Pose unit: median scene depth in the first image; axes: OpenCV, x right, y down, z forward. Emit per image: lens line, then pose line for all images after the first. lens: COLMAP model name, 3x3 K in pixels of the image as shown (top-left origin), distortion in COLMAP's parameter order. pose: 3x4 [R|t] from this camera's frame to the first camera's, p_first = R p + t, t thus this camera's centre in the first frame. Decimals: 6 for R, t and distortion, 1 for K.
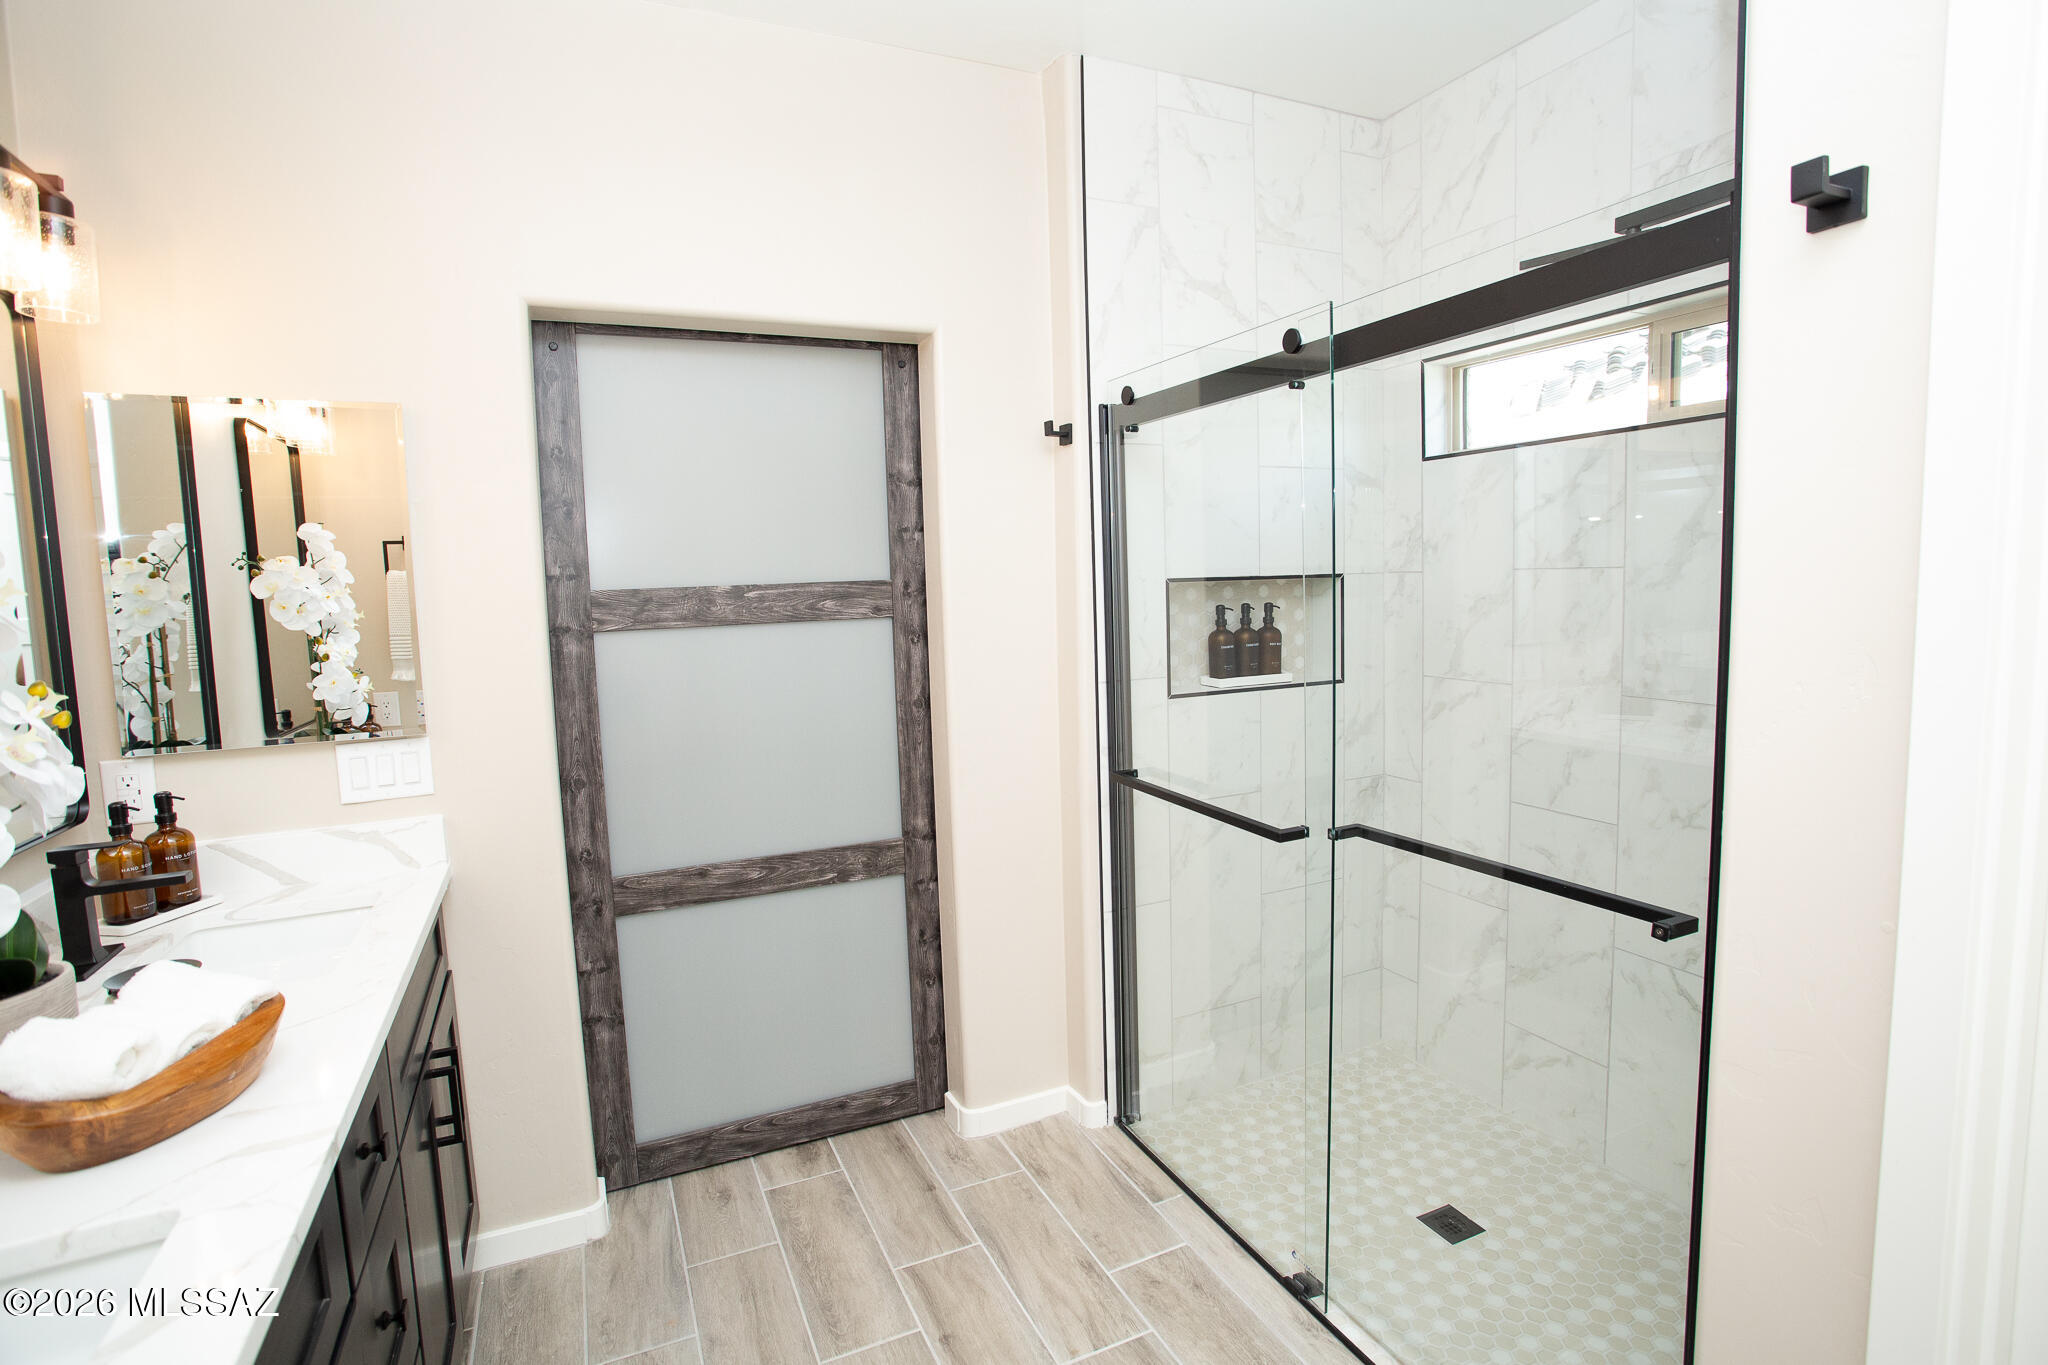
lens RADIAL K [[994.9, 0, 1028.7], [0, 994.9, 666.4], [0, 0, 1]] dist [-0.073674, 0.030841]
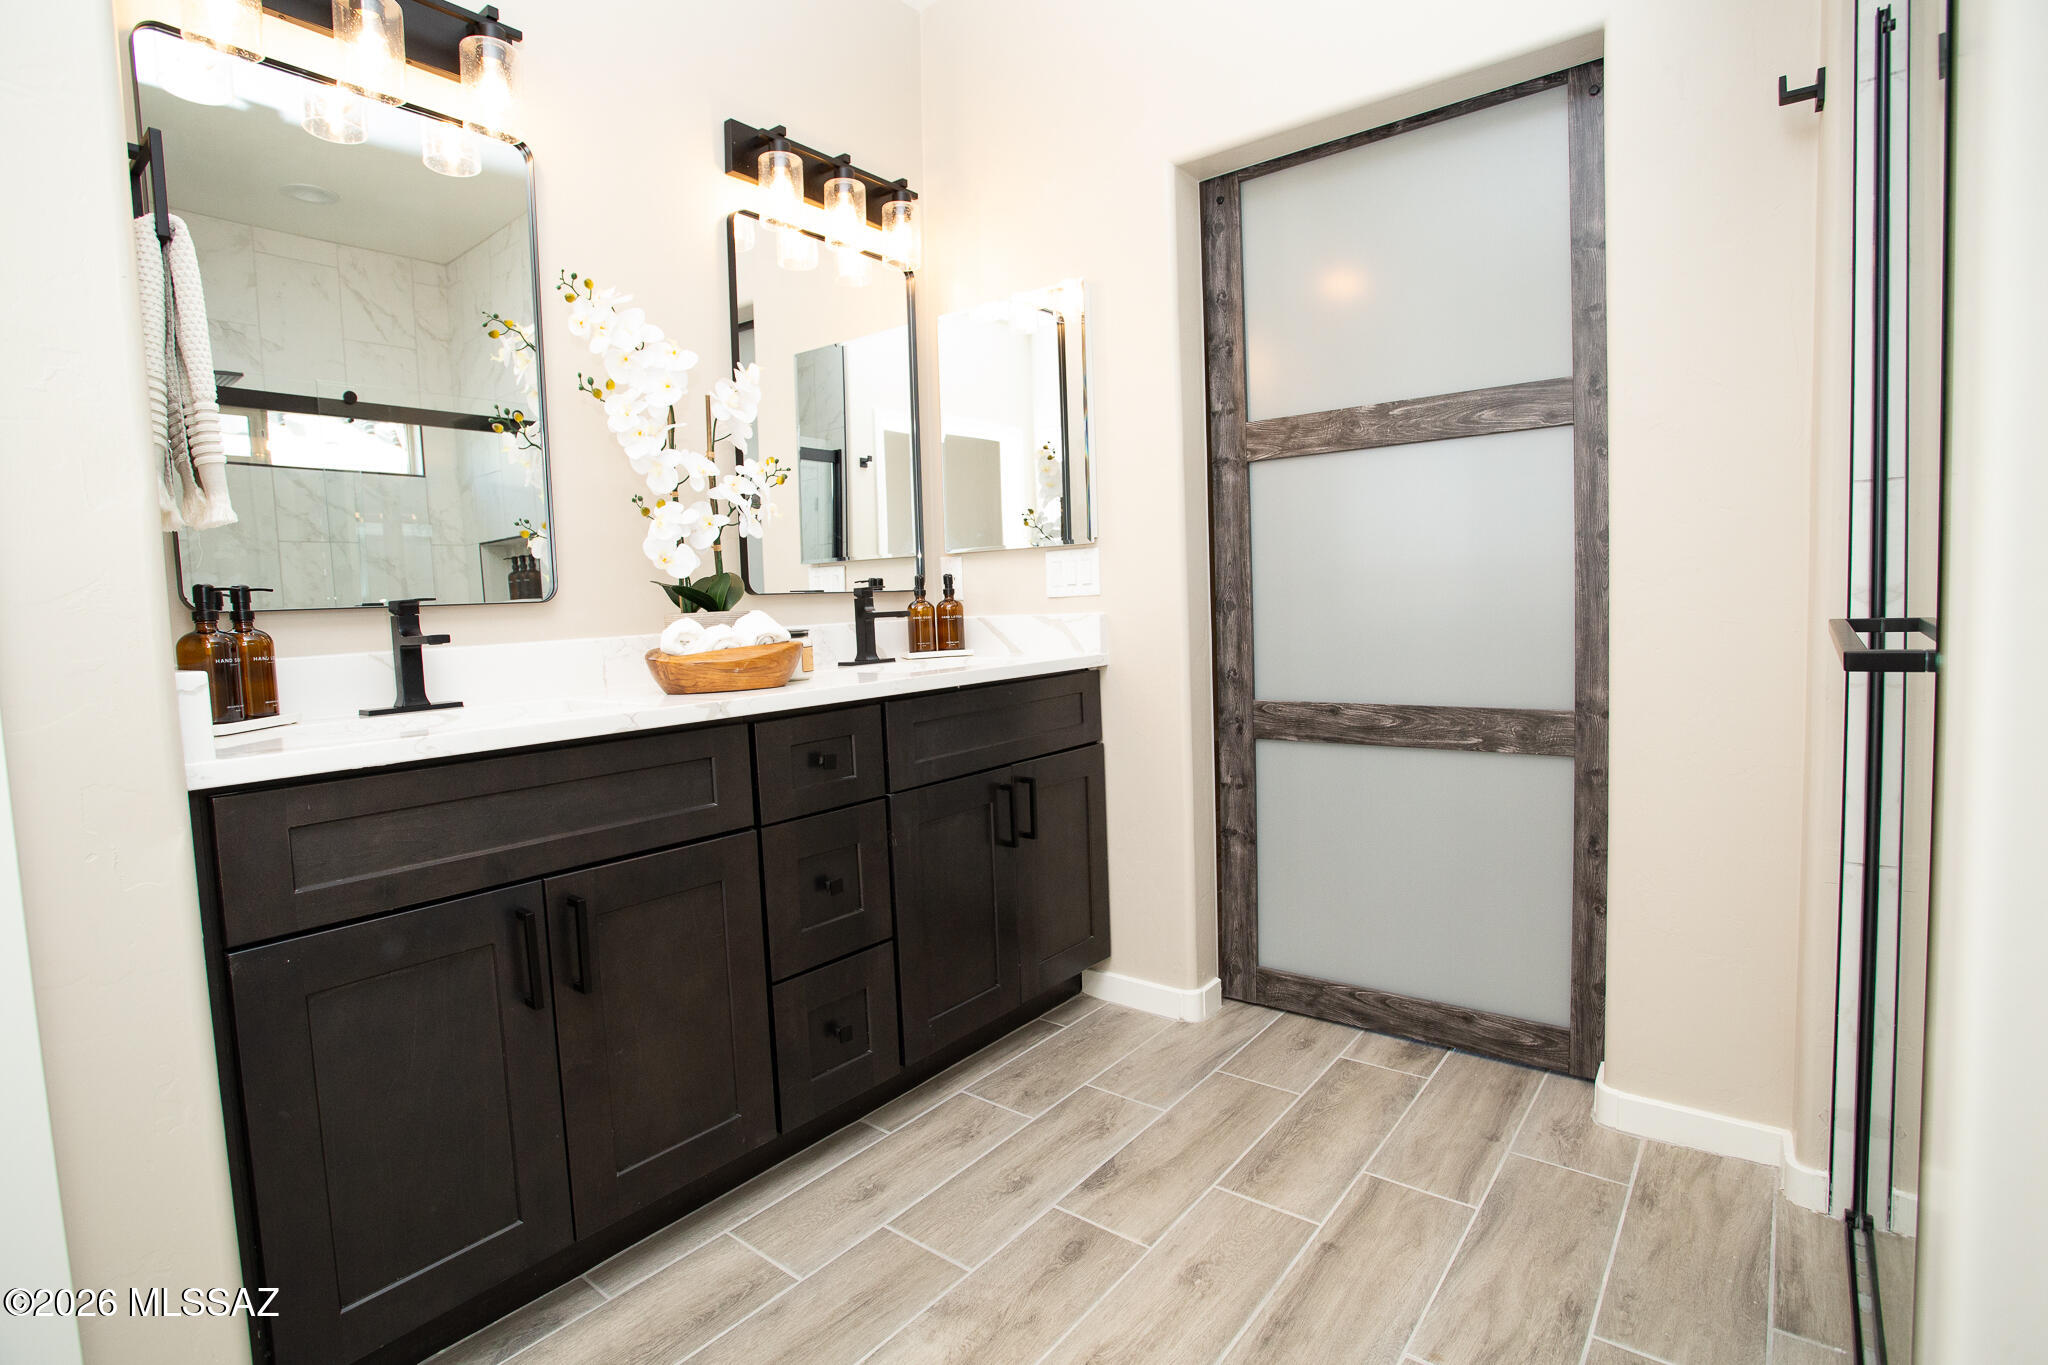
lens RADIAL K [[994.9, 0, 1028.7], [0, 994.9, 666.4], [0, 0, 1]] dist [-0.073674, 0.030841]
pose [[0.450023, 0.073117, -0.890019, 0.398021], [-0.058983, 0.996900, 0.052074, 0.137559], [0.891067, 0.029062, 0.452941, 0.303447]]
